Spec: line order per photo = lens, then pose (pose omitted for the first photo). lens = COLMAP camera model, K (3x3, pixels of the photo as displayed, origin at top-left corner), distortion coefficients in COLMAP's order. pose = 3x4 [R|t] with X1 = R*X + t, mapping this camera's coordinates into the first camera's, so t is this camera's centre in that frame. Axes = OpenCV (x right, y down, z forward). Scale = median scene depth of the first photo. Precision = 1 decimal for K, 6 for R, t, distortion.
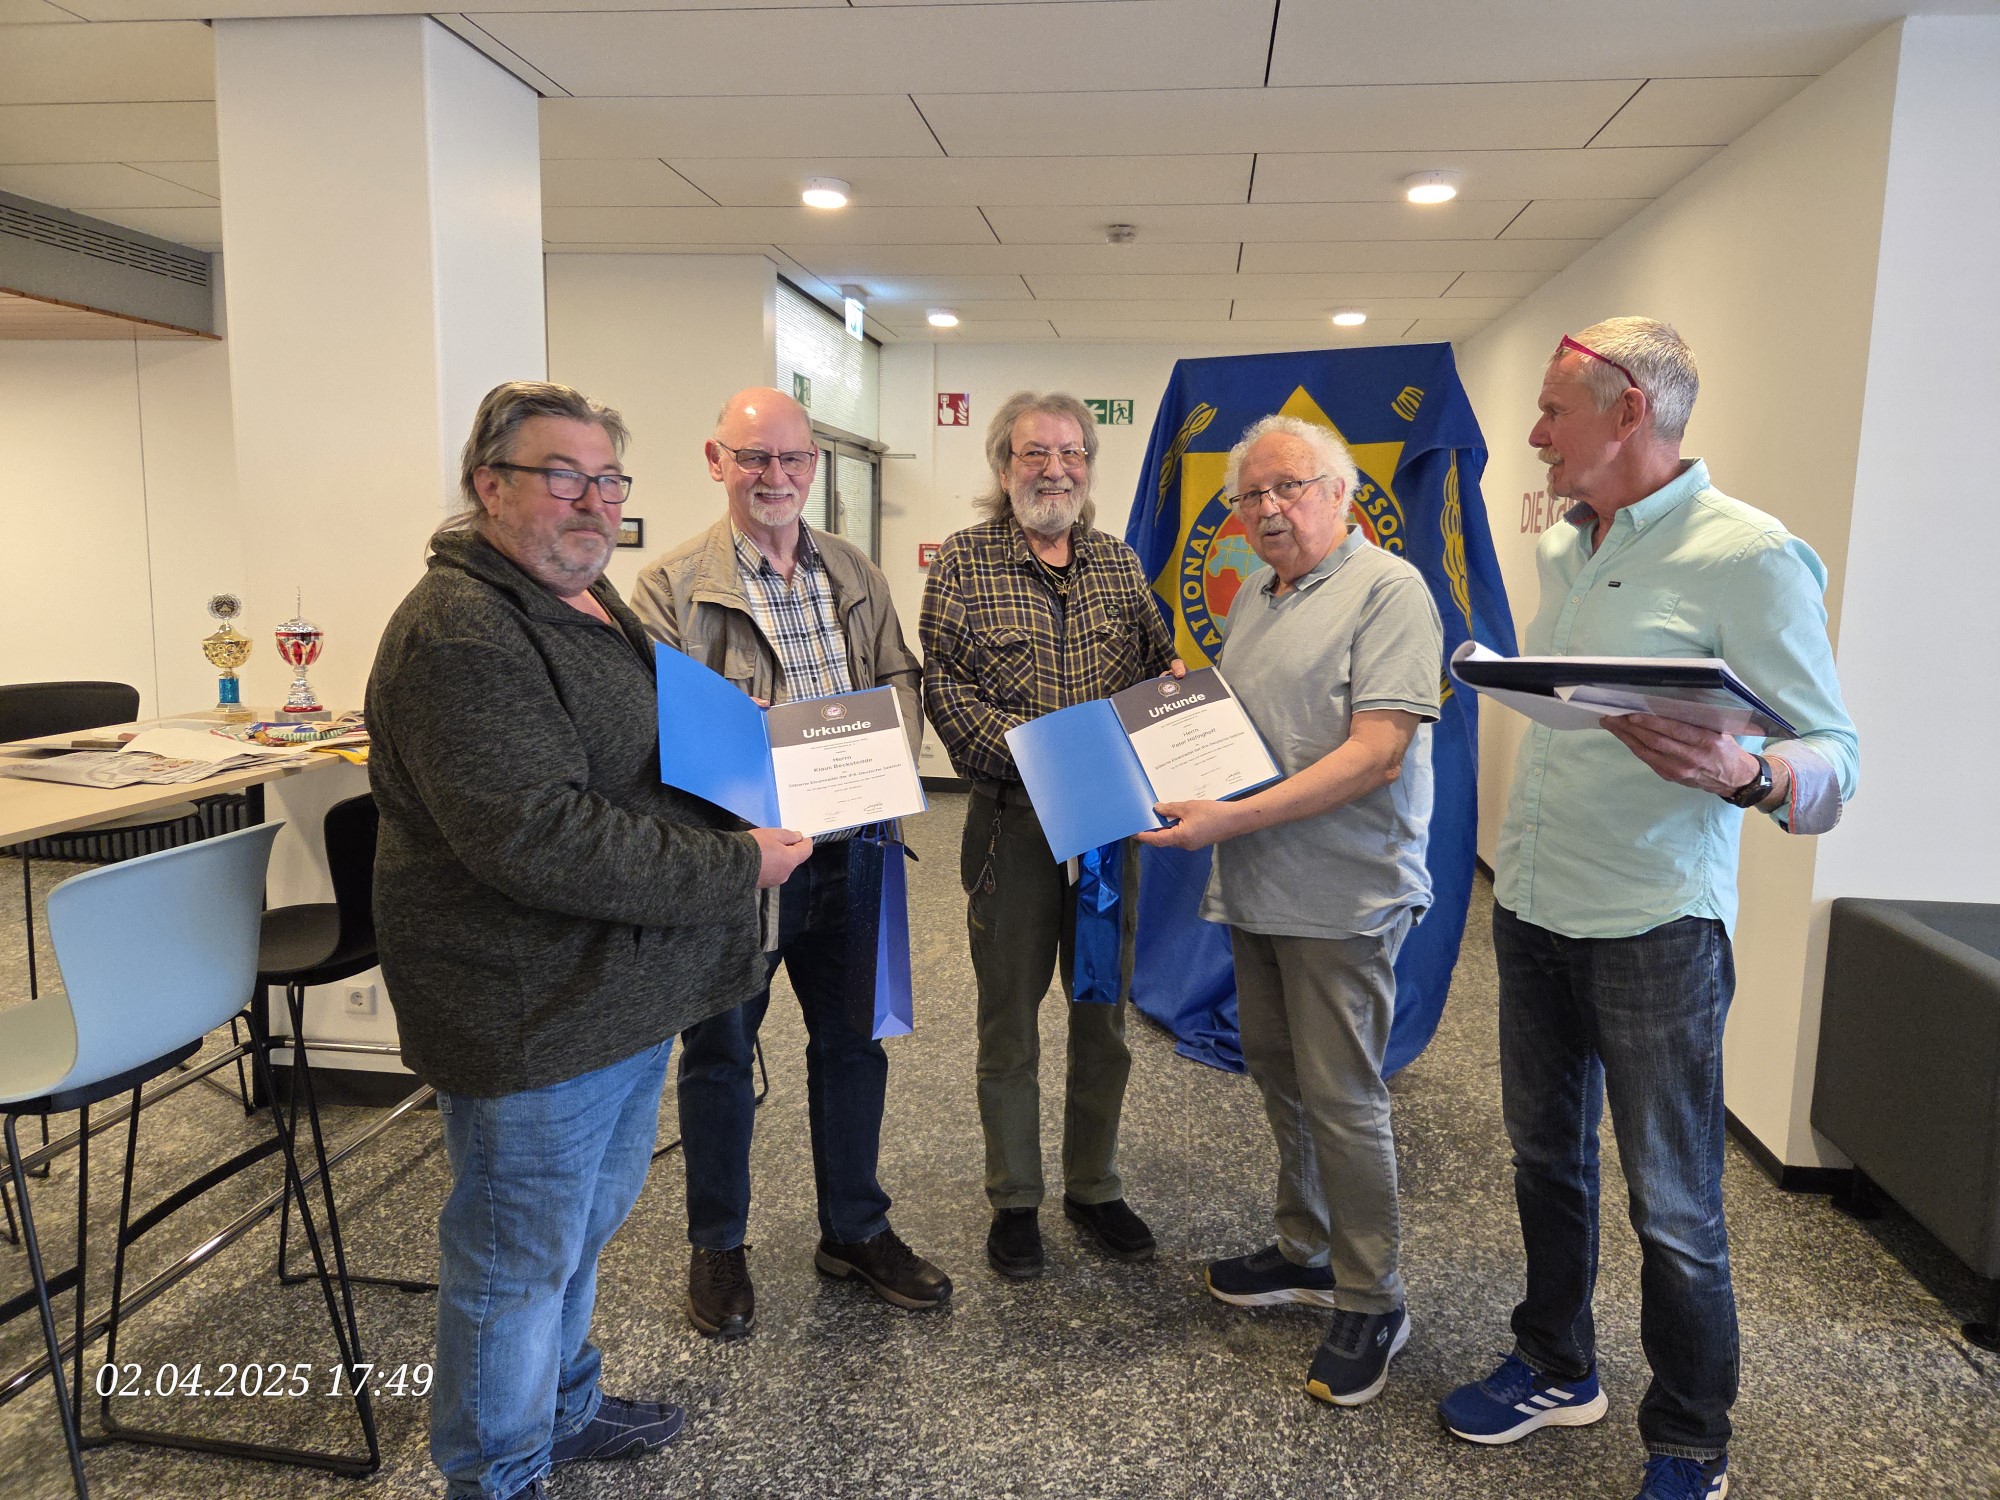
lens RADIAL K [[1341.7, 0, 1013.6], [0, 1341.7, 728.1], [0, 0, 1]] dist [0.062108, -0.052585]
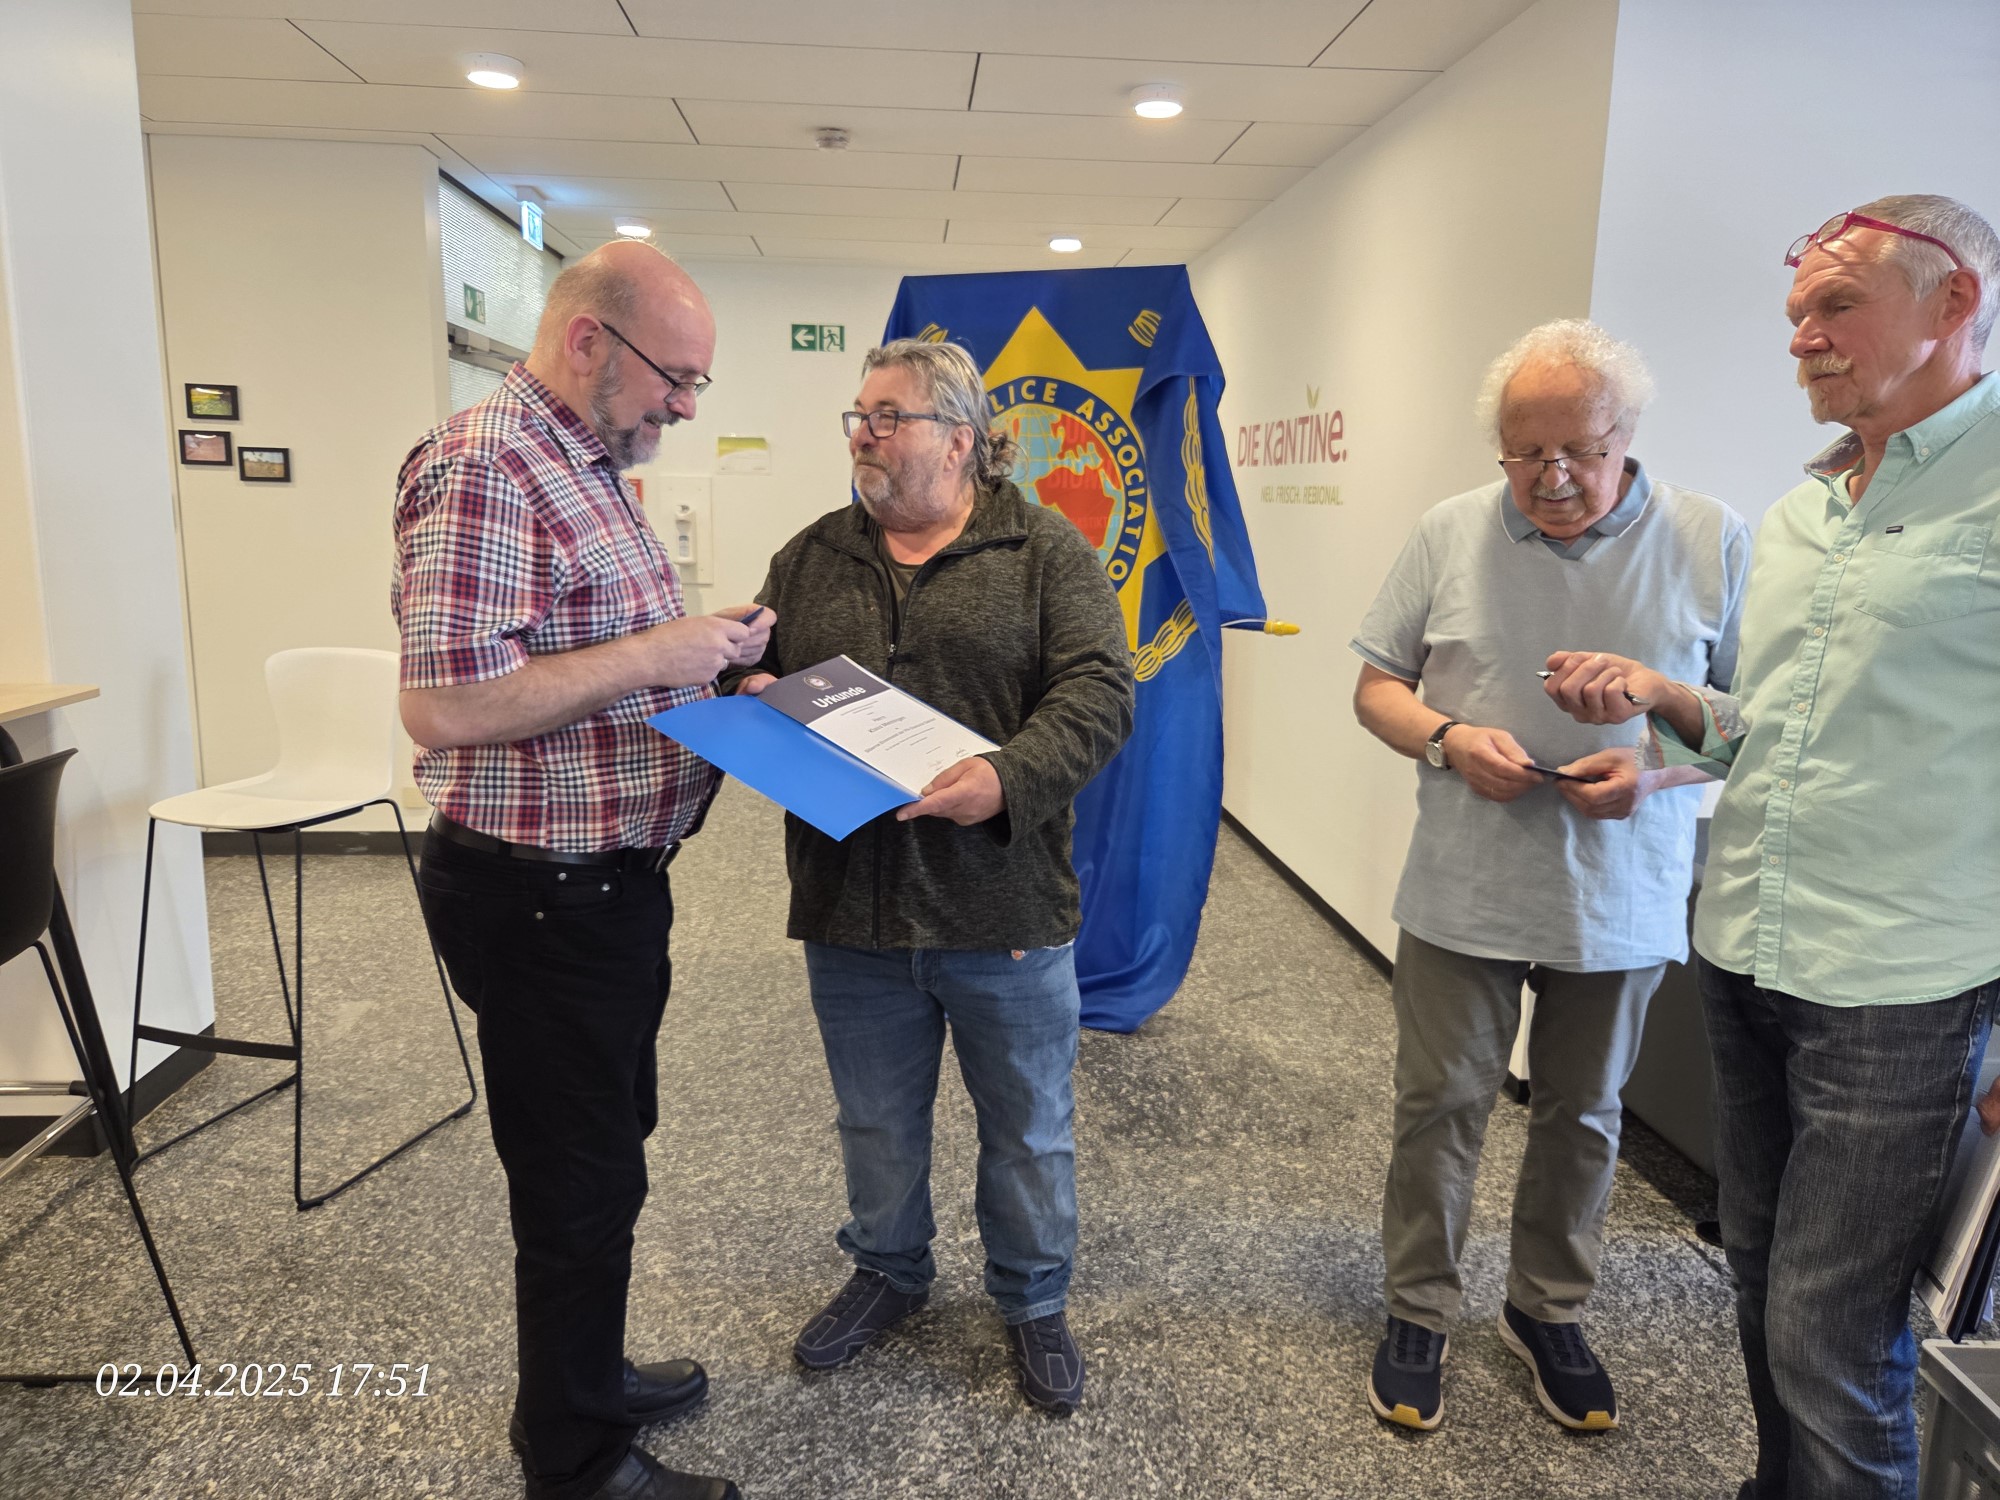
lens RADIAL K [[1341.7, 0, 978.9], [0, 1341.7, 731.8], [0, 0, 1]] dist [0.062108, -0.052585]
pose [[0.981185, -0.038861, 0.189120, -0.021520], [0.029978, 0.998319, 0.049608, -0.005704], [-0.190730, -0.043005, 0.980700, 0.088789]]
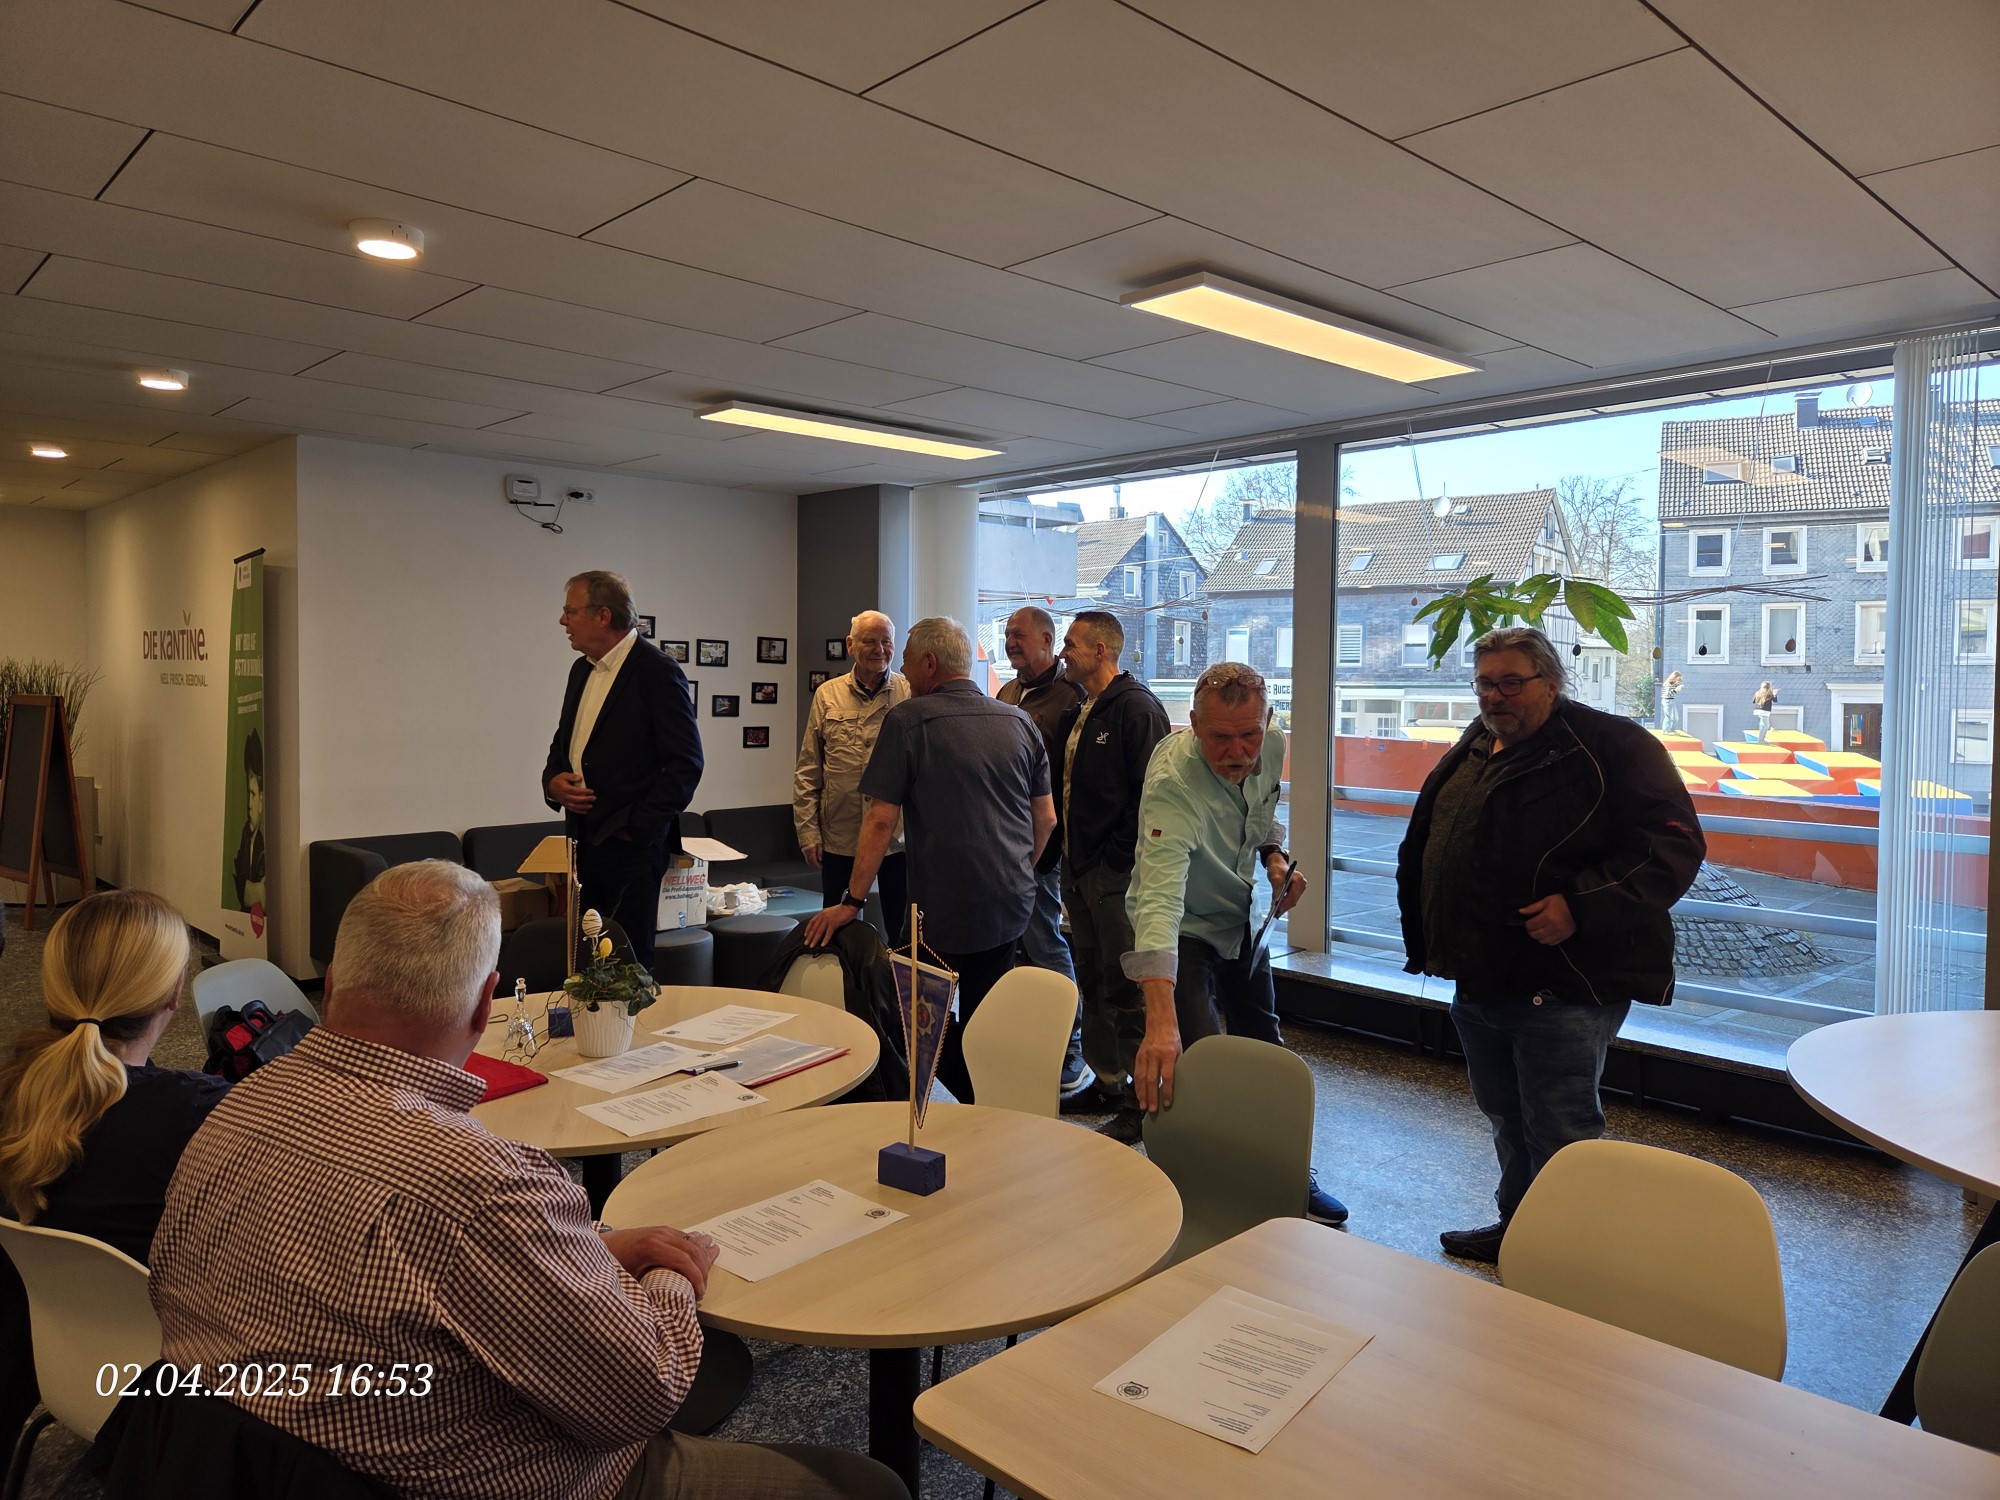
lens RADIAL K [[1341.7, 0, 978.3], [0, 1341.7, 709.8], [0, 0, 1]] dist [0.062108, -0.052585]
pose [[0.639676, -0.037619, 0.767724, -0.325129], [0.104730, 0.993753, -0.038567, 0.110655], [-0.761477, 0.105075, 0.639619, -1.127267]]
